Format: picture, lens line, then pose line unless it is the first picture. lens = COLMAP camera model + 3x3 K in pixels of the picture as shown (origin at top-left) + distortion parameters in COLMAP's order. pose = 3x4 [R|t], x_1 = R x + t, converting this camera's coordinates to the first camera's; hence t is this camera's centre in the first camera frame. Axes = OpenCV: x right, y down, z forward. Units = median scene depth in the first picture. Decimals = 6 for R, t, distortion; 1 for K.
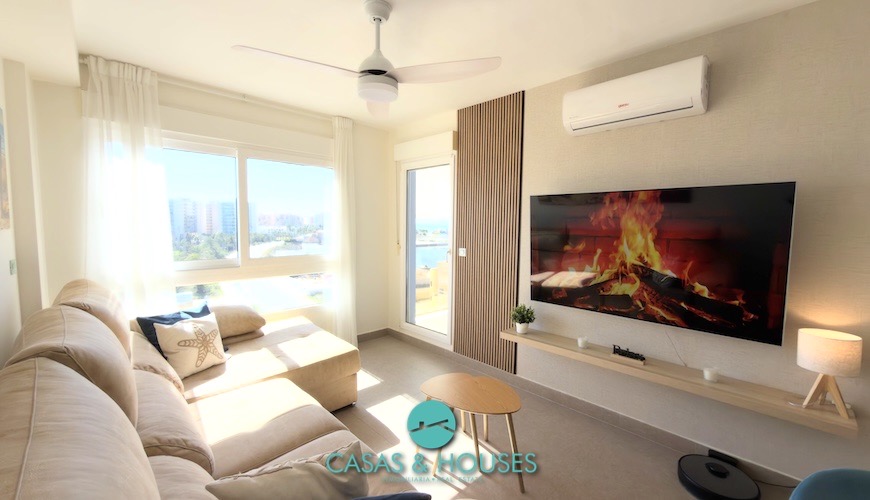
lens RADIAL K [[346.4, 0, 435.1], [0, 346.4, 249.1], [0, 0, 1]] dist [-0.003165, 0.001123]
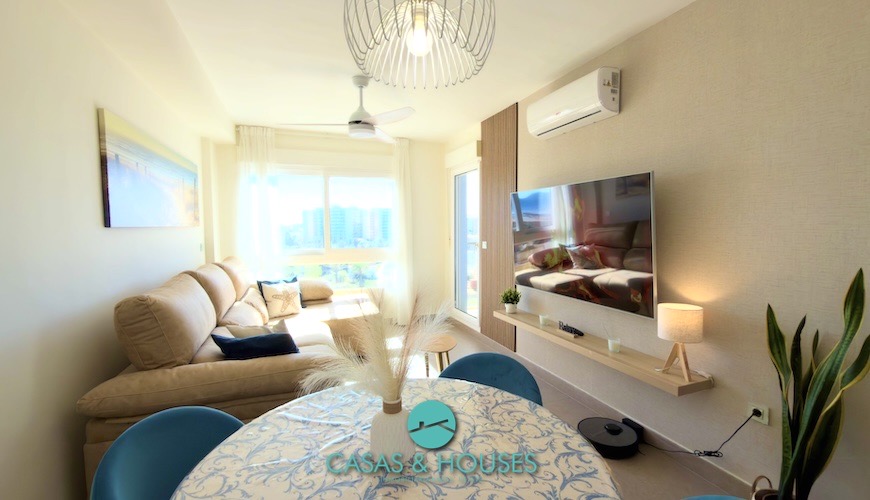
lens RADIAL K [[378.2, 0, 436.2], [0, 378.2, 249.9], [0, 0, 1]] dist [0.001004, -0.000061]
pose [[0.915878, 0.006764, -0.401401, 0.575712], [-0.012432, 0.999856, -0.011517, 0.055216], [0.401265, 0.015539, 0.915830, -0.277646]]
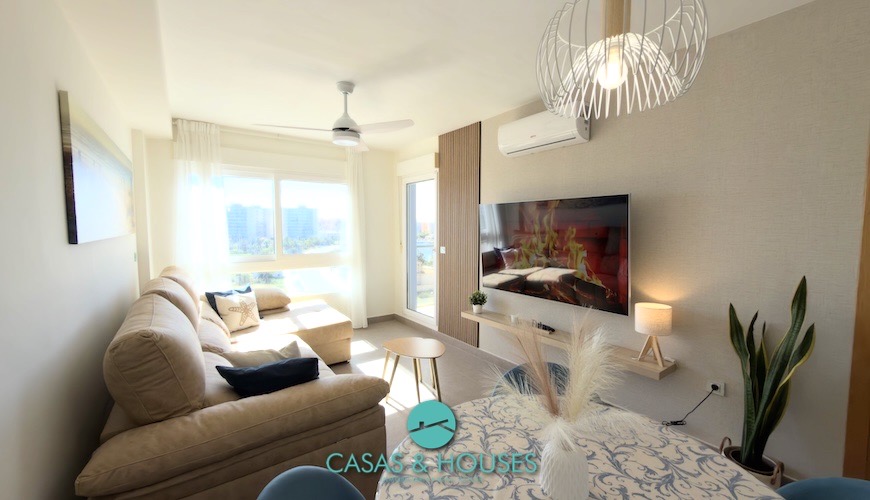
lens RADIAL K [[346.4, 0, 435.7], [0, 346.4, 249.6], [0, 0, 1]] dist [-0.003165, 0.001123]
pose [[0.989005, -0.000974, -0.147882, 0.312781], [-0.000149, 0.999971, -0.007580, 0.022354], [0.147885, 0.007519, 0.988976, -0.301602]]
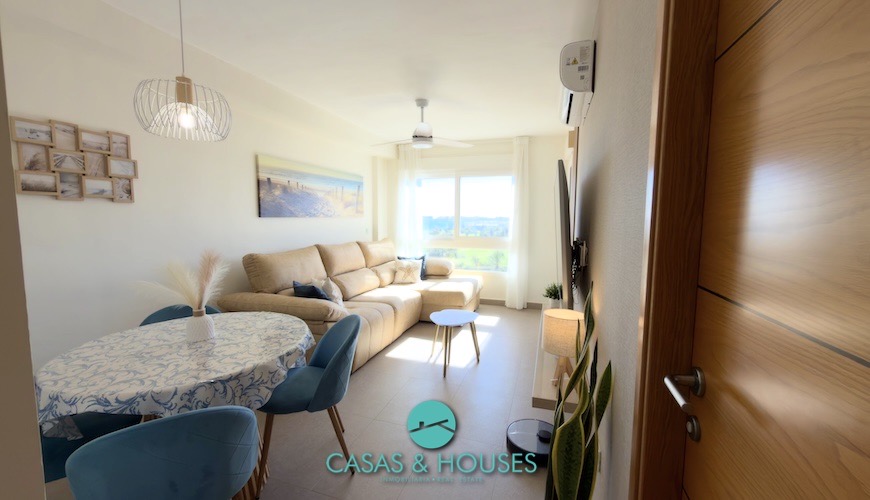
lens RADIAL K [[346.4, 0, 438.4], [0, 346.4, 251.5], [0, 0, 1]] dist [-0.003165, 0.001123]
pose [[0.467125, 0.076224, -0.880900, 1.157158], [-0.065907, 0.996507, 0.051278, 0.026996], [0.881732, 0.034104, 0.470517, 0.135466]]
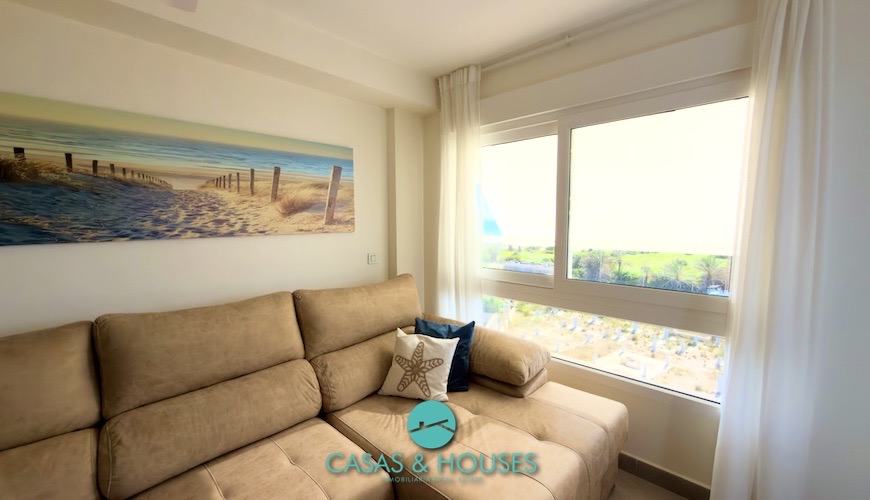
lens RADIAL K [[346.4, 0, 434.2], [0, 346.4, 248.2], [0, 0, 1]] dist [-0.003165, 0.001123]
pose [[0.040589, 0.069139, -0.996781, 0.150697], [-0.066262, 0.995593, 0.066359, -0.074763], [0.996976, 0.063355, 0.044992, 0.883791]]
